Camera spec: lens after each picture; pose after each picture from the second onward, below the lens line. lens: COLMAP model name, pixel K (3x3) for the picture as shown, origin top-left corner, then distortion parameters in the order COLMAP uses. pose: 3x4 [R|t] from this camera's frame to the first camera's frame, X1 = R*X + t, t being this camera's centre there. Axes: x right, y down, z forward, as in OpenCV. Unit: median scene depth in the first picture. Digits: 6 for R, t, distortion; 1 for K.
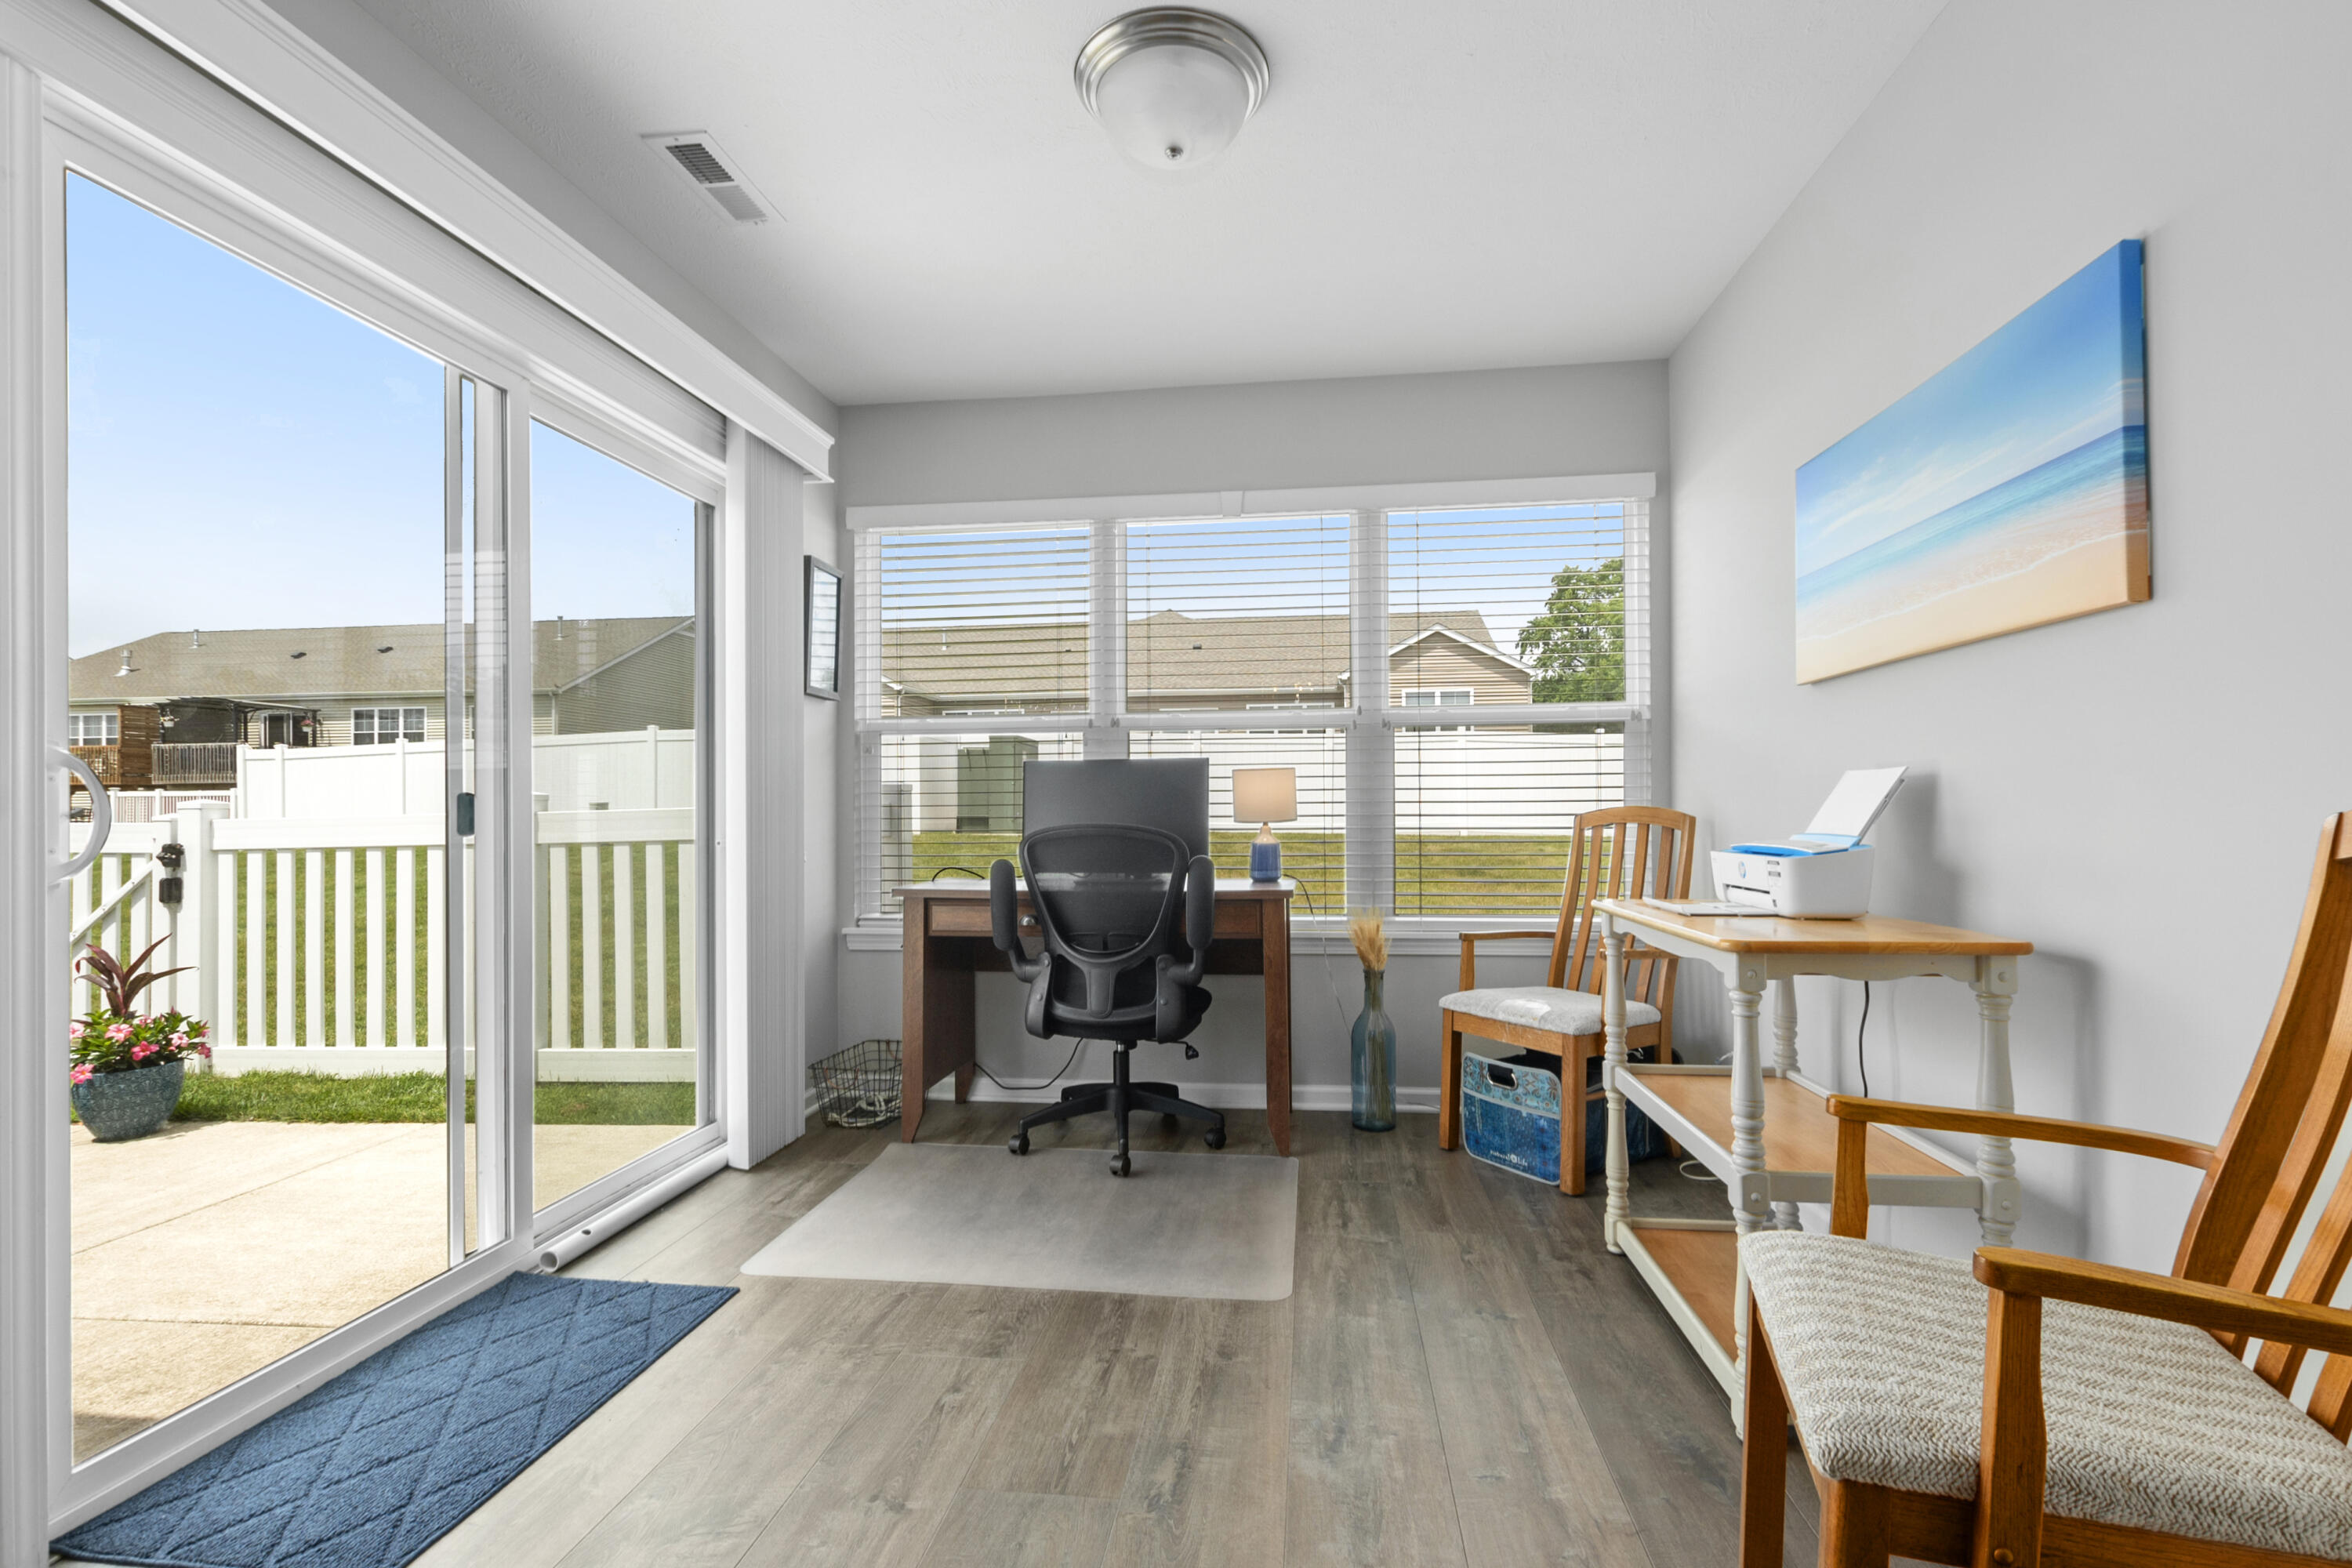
lens RADIAL K [[1027.3, 0, 1179.6], [0, 1027.3, 784.4], [0, 0, 1]] dist [0.000560, -0.000577]
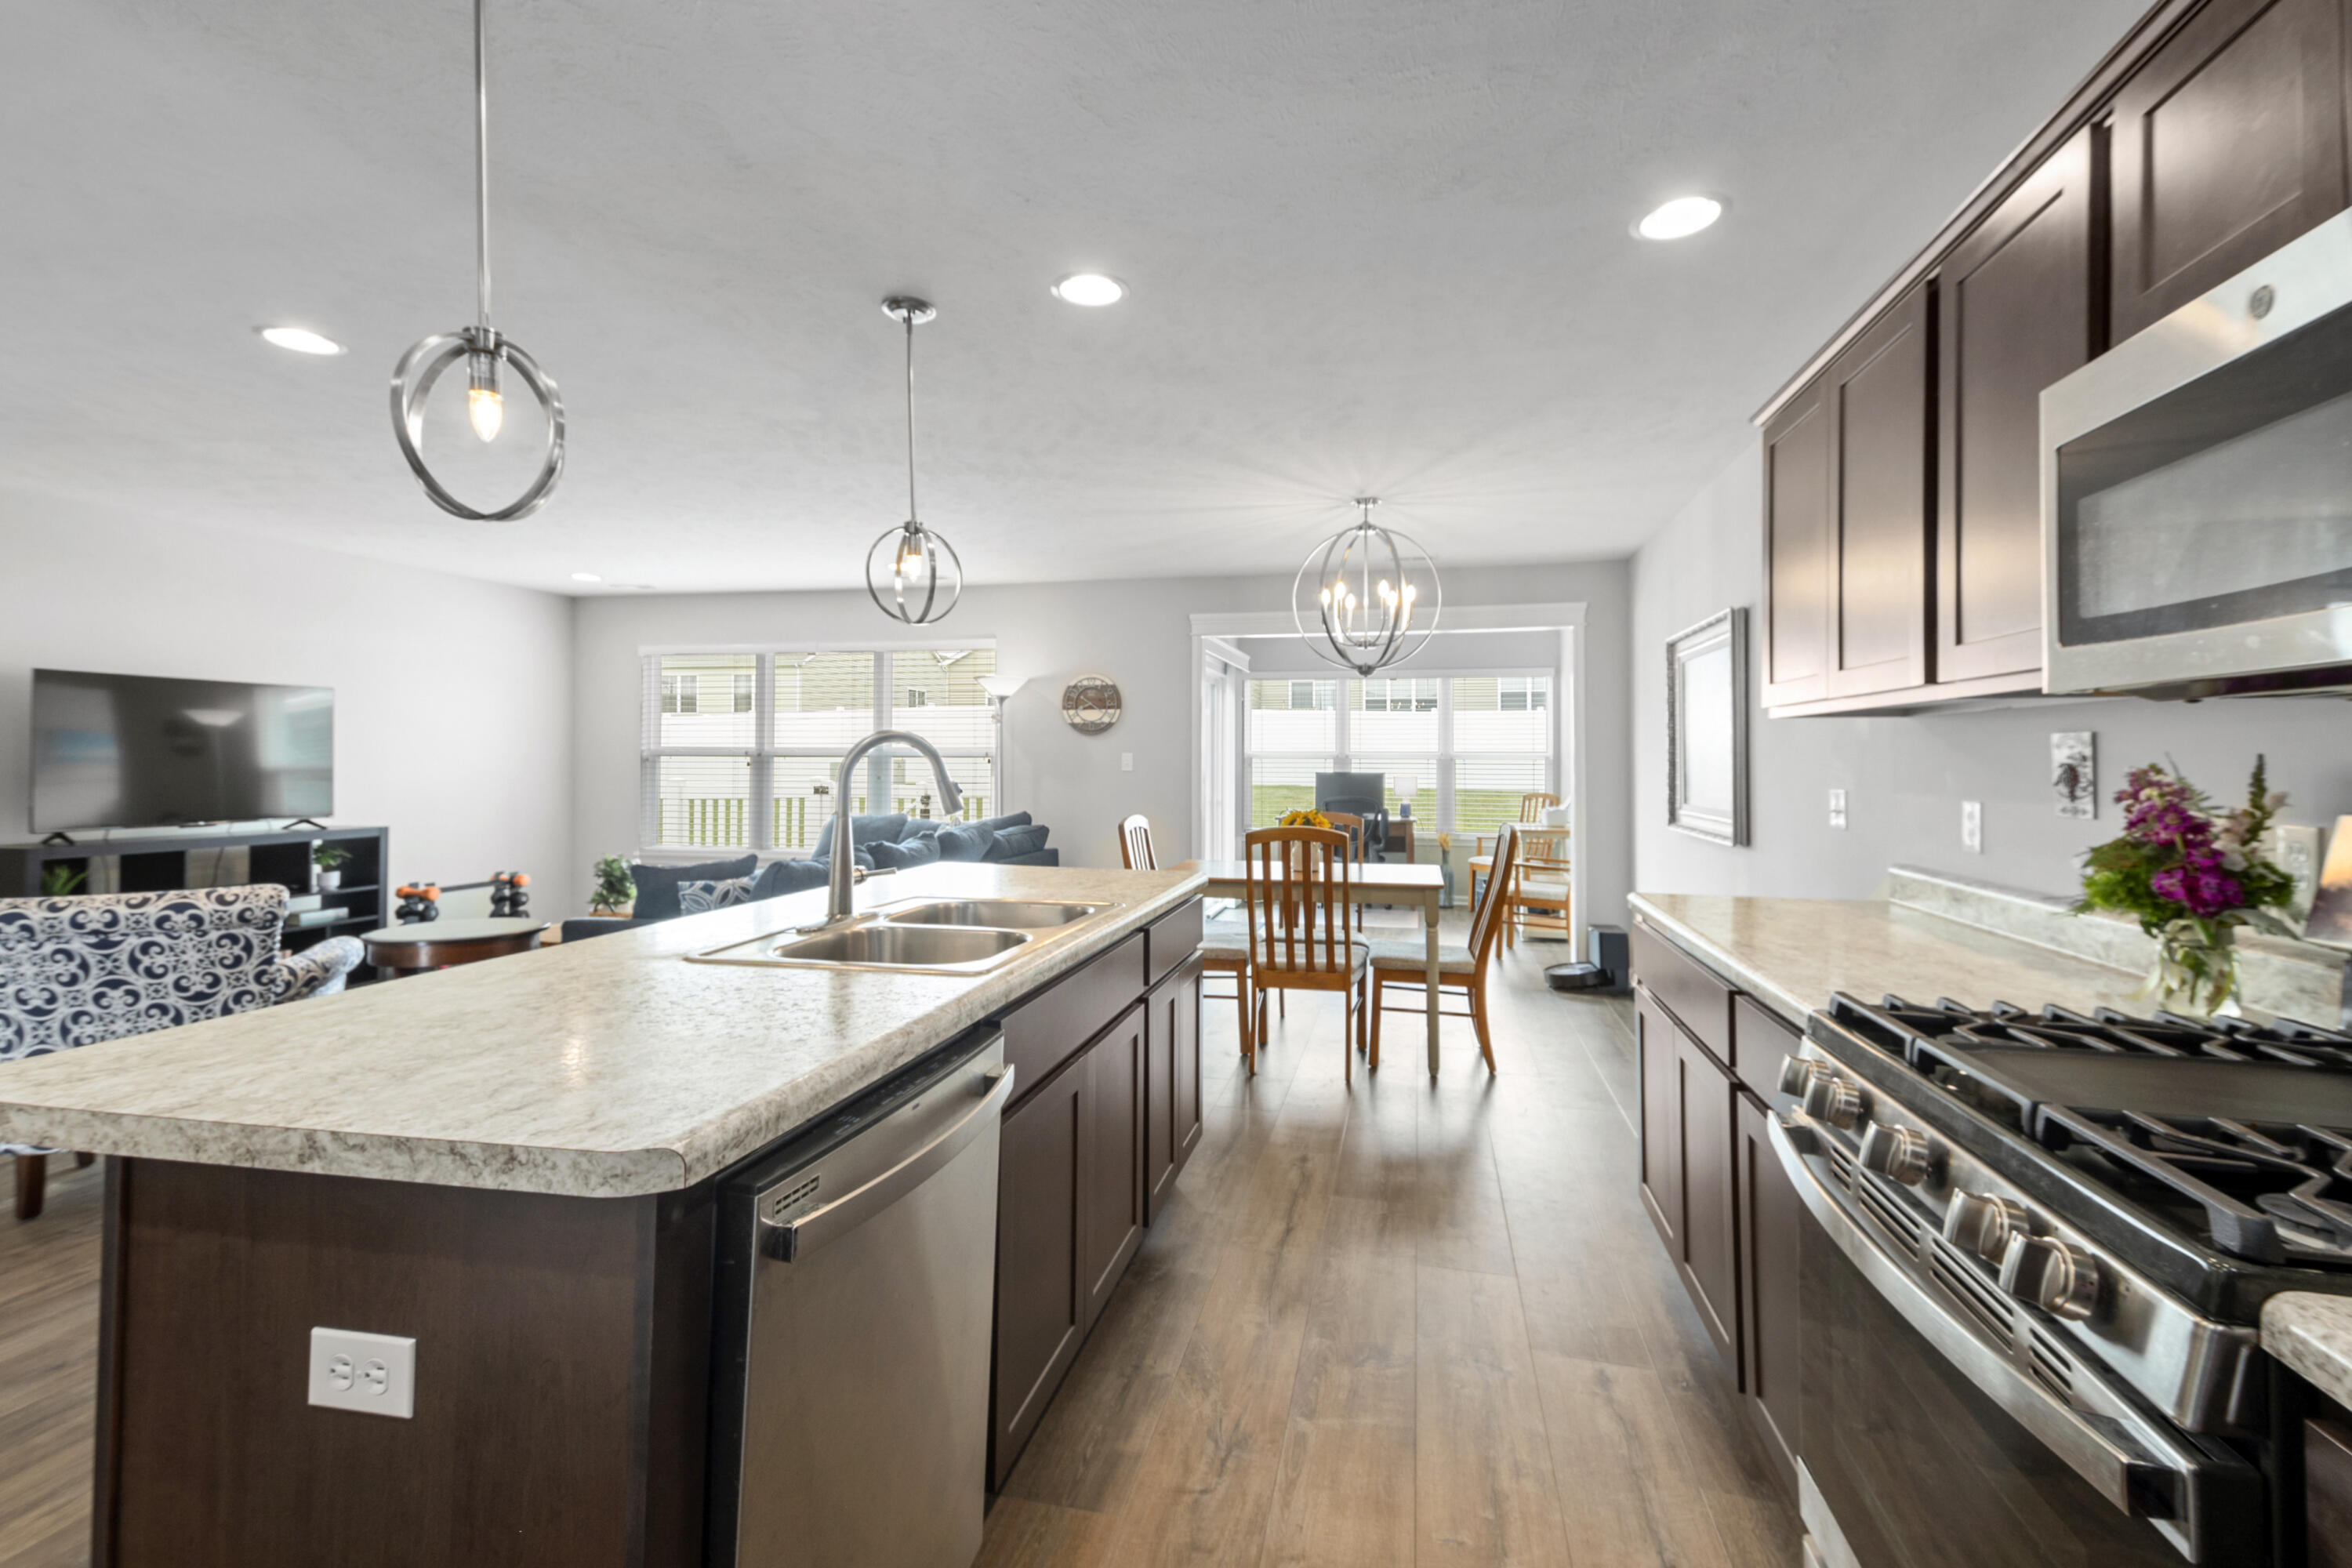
lens RADIAL K [[1044.0, 0, 1185.2], [0, 1044.0, 754.4], [0, 0, 1]] dist [0.001315, 0.000328]
pose [[0.996018, 0.010690, -0.088512, -0.178211], [-0.008979, 0.999765, 0.019717, -0.085000], [0.088702, -0.018844, 0.995880, -1.257563]]
